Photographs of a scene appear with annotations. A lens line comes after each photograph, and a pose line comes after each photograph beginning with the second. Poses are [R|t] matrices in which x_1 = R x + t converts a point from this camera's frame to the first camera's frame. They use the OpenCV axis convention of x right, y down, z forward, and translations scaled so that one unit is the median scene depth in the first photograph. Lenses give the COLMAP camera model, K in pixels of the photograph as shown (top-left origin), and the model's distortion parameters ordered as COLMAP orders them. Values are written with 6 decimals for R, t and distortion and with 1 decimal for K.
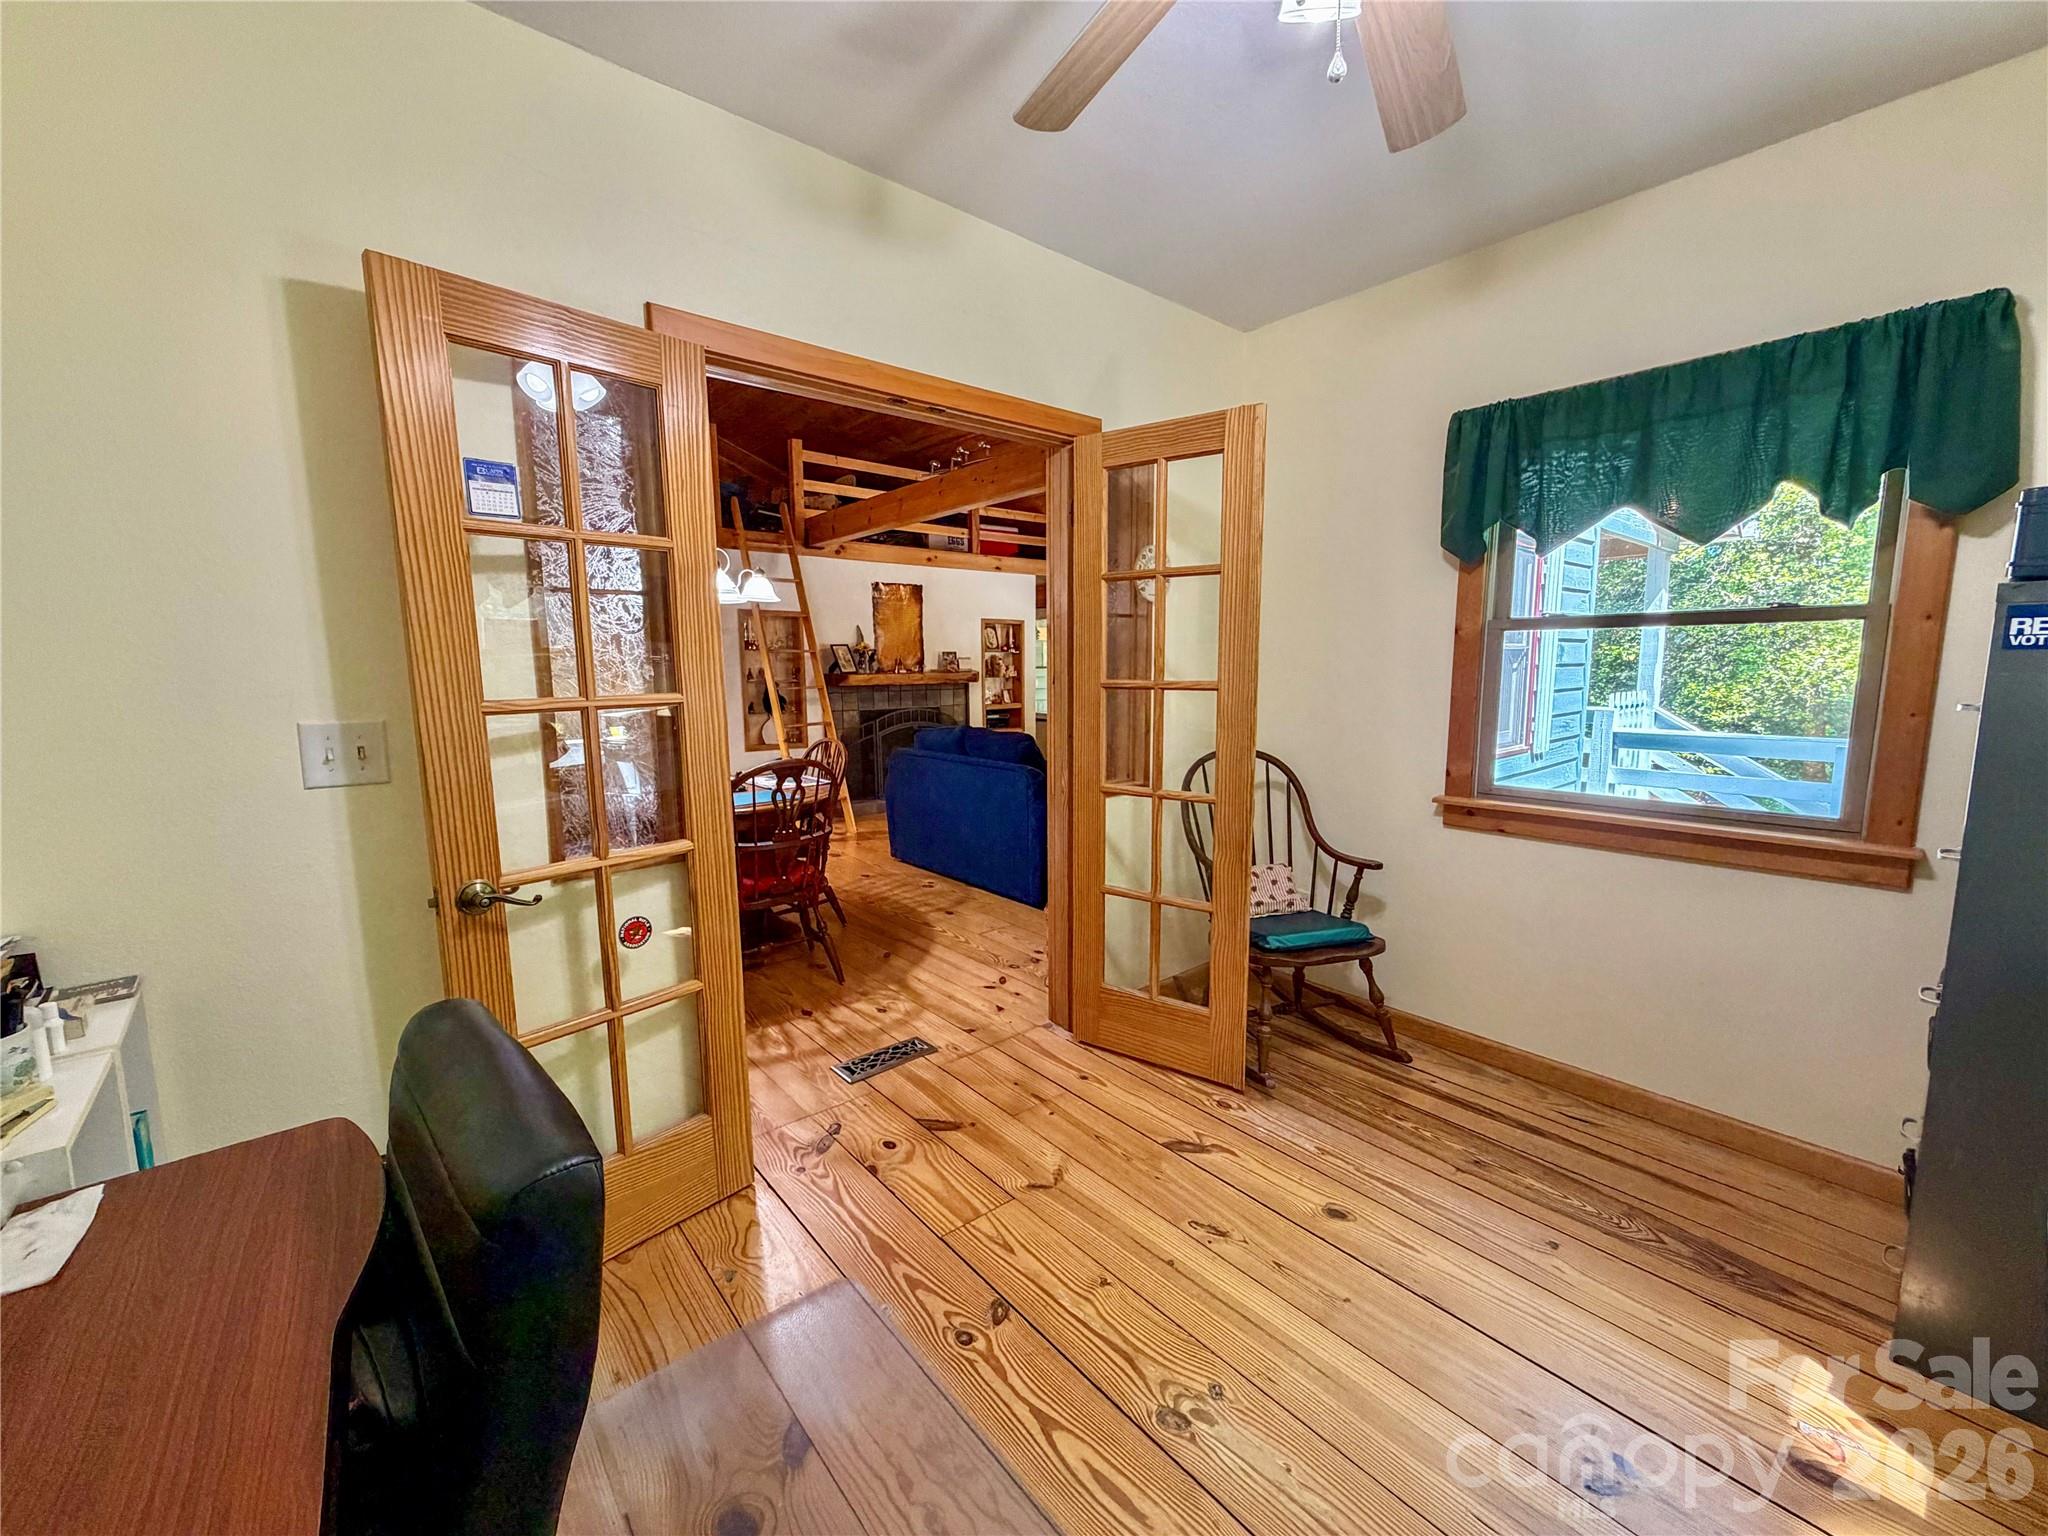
lens RADIAL K [[814.2, 0, 1017.1], [0, 814.2, 767.4], [0, 0, 1]] dist [0.000952, -0.000356]
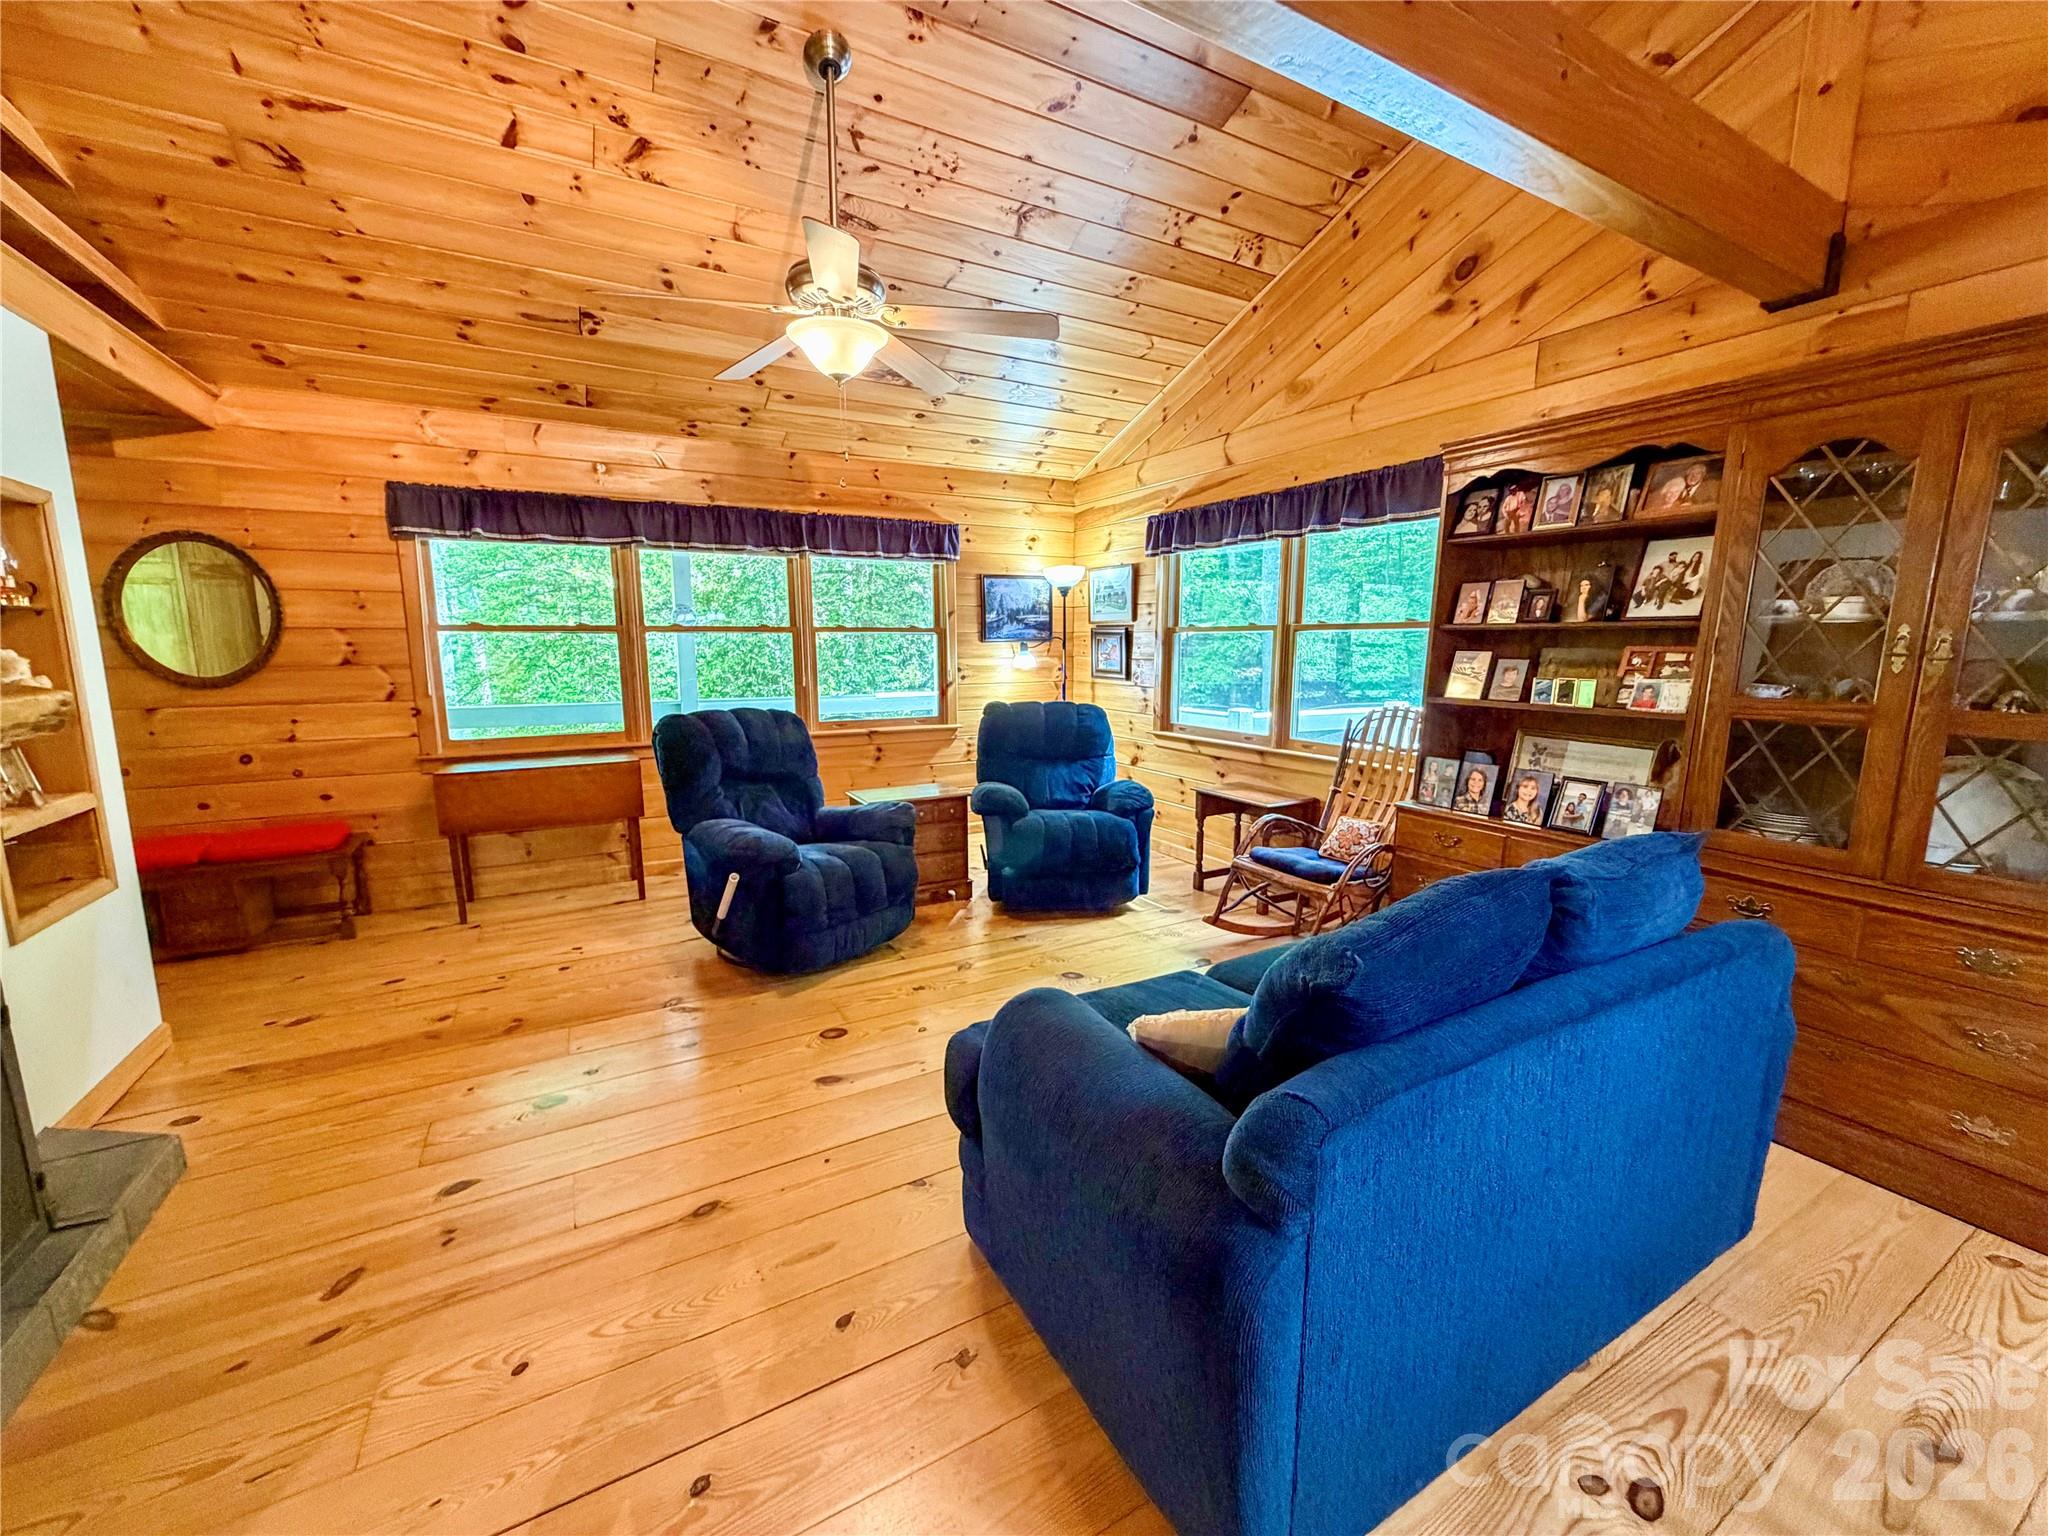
lens RADIAL K [[814.2, 0, 1017.8], [0, 814.2, 767.0], [0, 0, 1]] dist [0.000952, -0.000356]
pose [[0.184595, -0.141794, 0.972532, -0.247360], [0.122757, 0.985115, 0.120328, -0.096996], [-0.975118, 0.097173, 0.199254, 0.748641]]
